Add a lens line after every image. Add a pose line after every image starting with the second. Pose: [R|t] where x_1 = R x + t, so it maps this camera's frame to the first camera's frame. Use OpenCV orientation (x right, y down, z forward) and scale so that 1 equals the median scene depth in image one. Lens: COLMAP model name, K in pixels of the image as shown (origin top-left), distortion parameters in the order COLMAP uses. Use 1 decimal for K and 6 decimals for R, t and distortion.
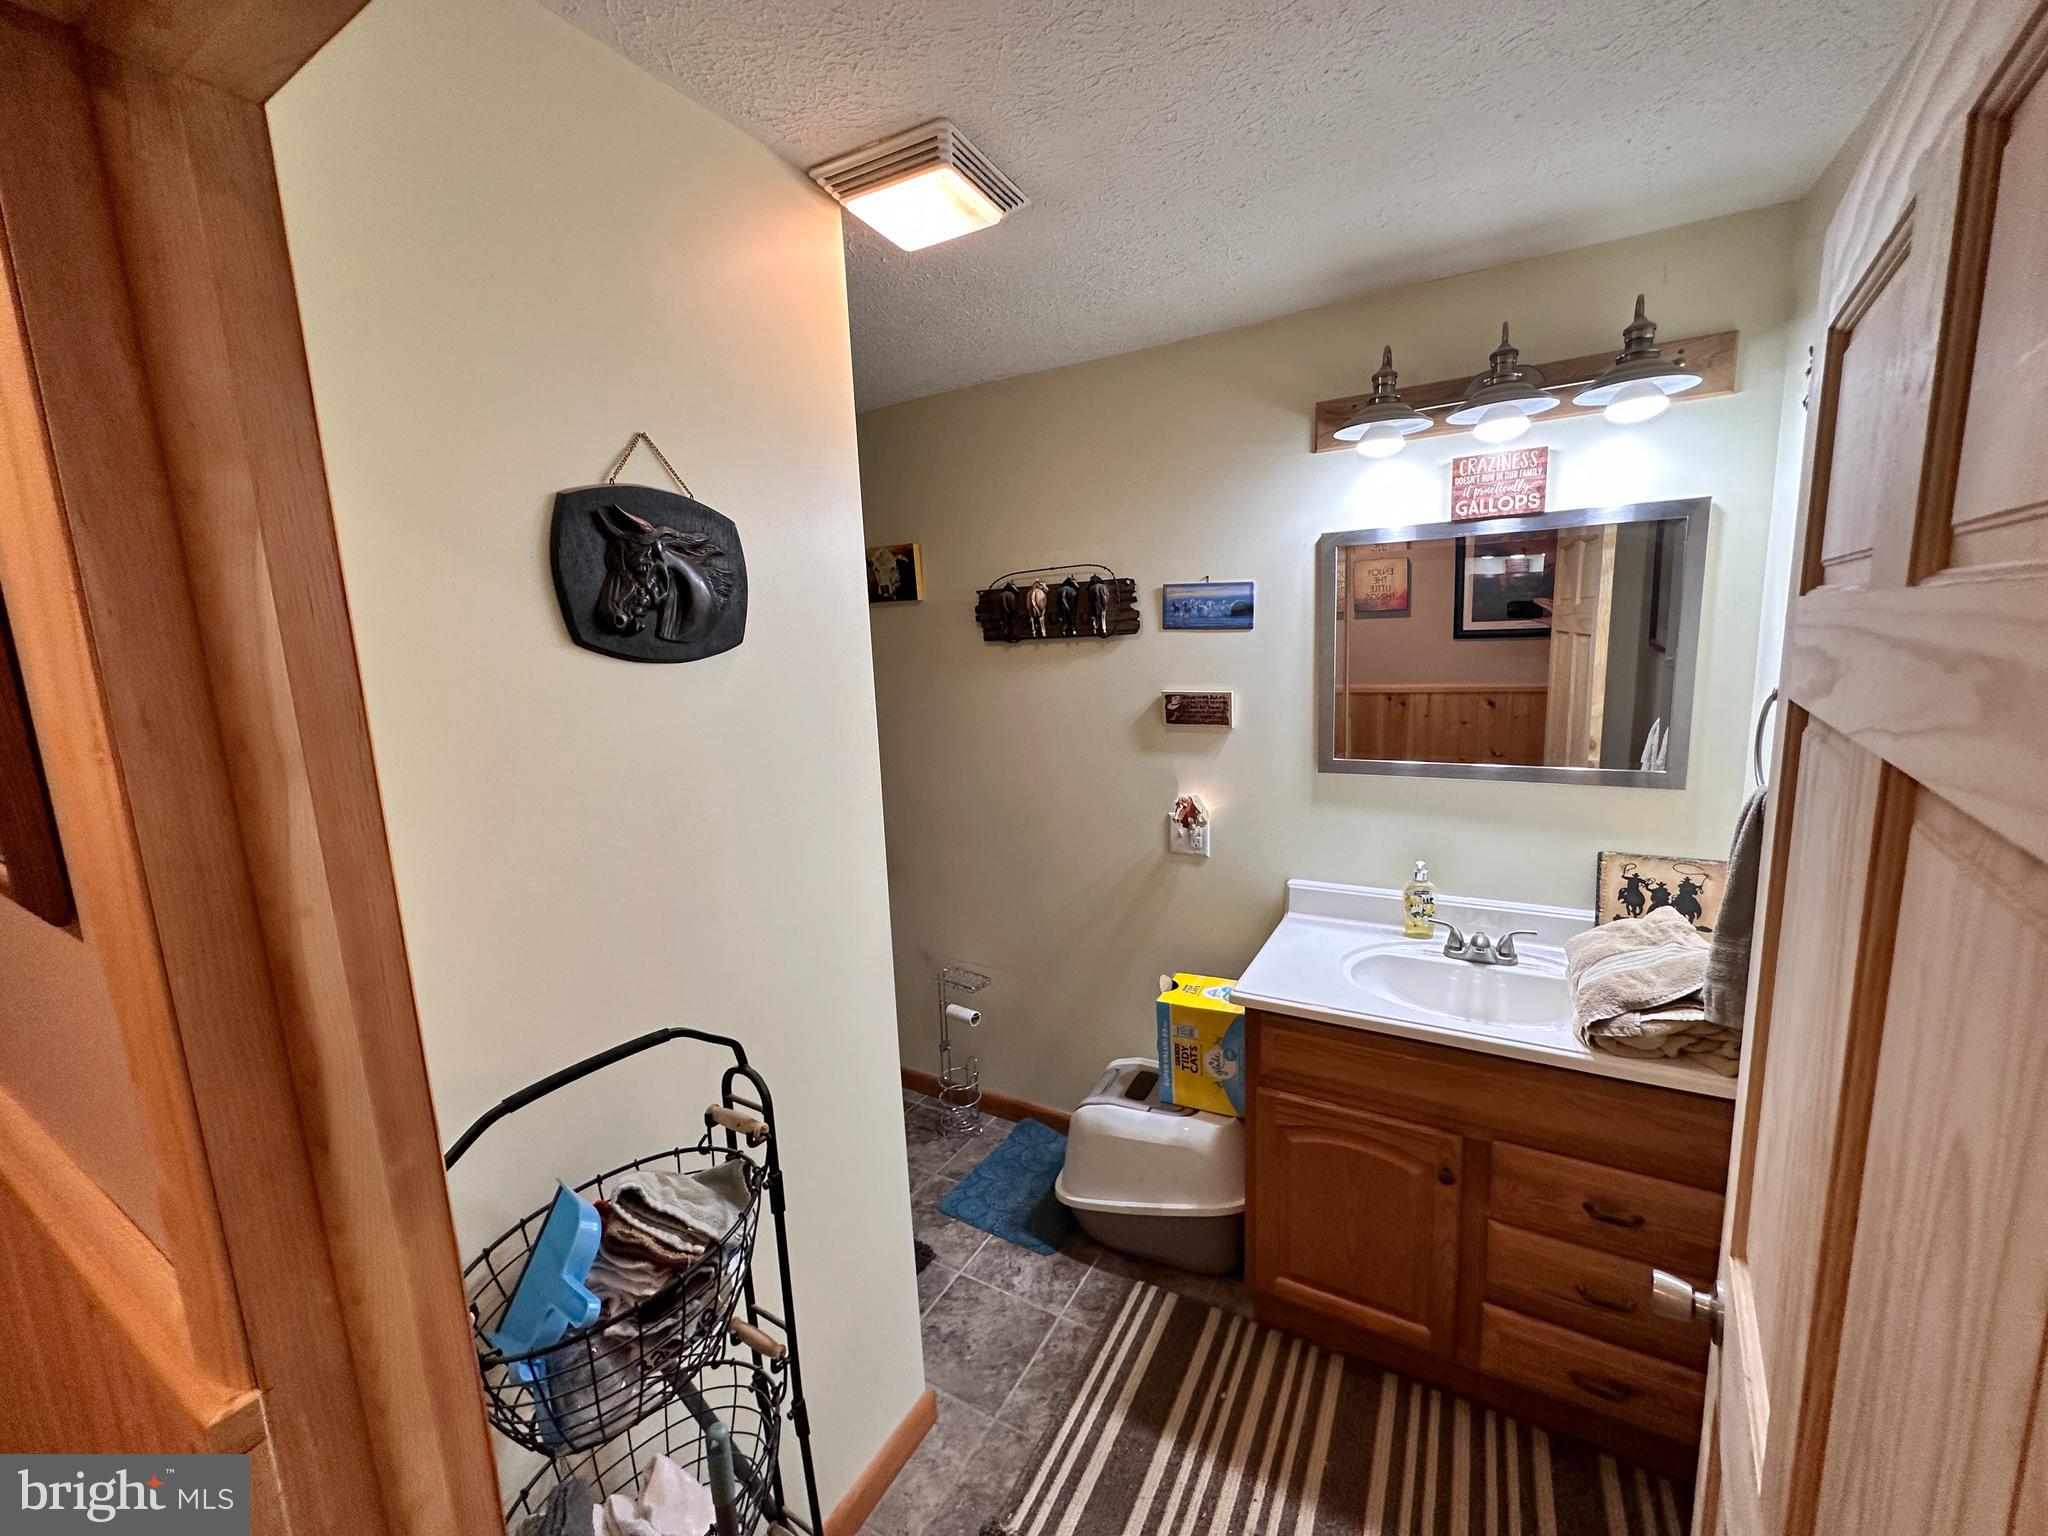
lens RADIAL K [[815.1, 0, 1029.0], [0, 815.1, 767.6], [0, 0, 1]] dist [-0.002594, 0.000353]
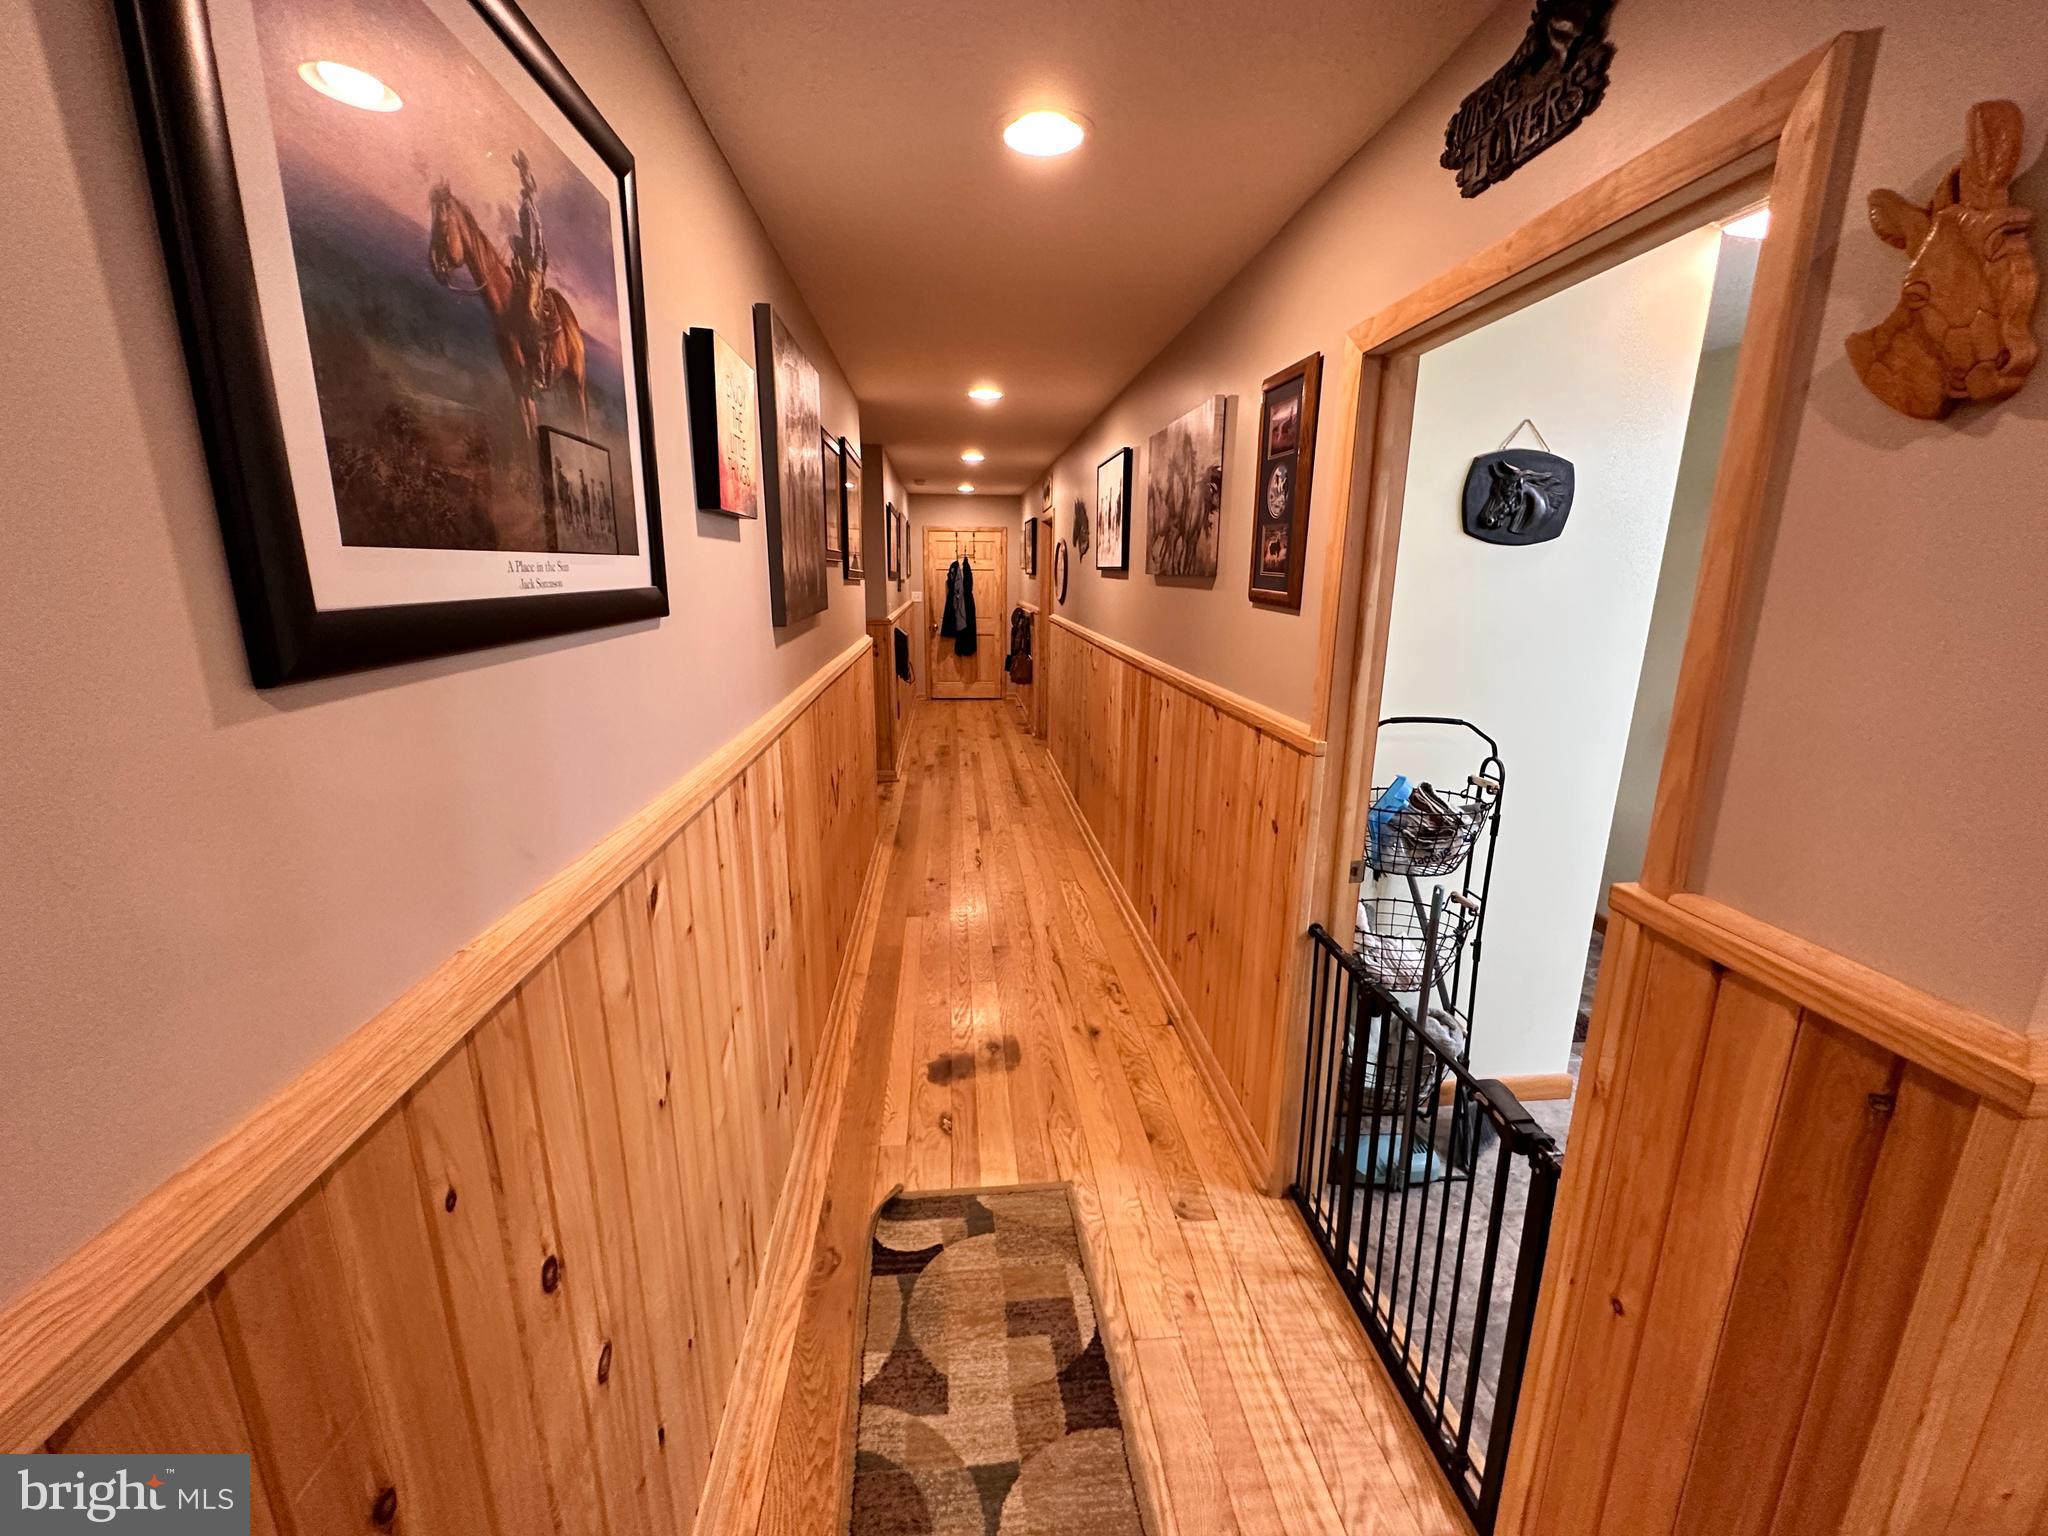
lens RADIAL K [[815.1, 0, 1025.2], [0, 815.1, 764.6], [0, 0, 1]] dist [-0.002594, 0.000353]
pose [[0.571683, 0.234986, -0.786104, 0.714139], [-0.164788, 0.971471, 0.170557, 0.317047], [0.803756, 0.032036, 0.594097, -1.391724]]
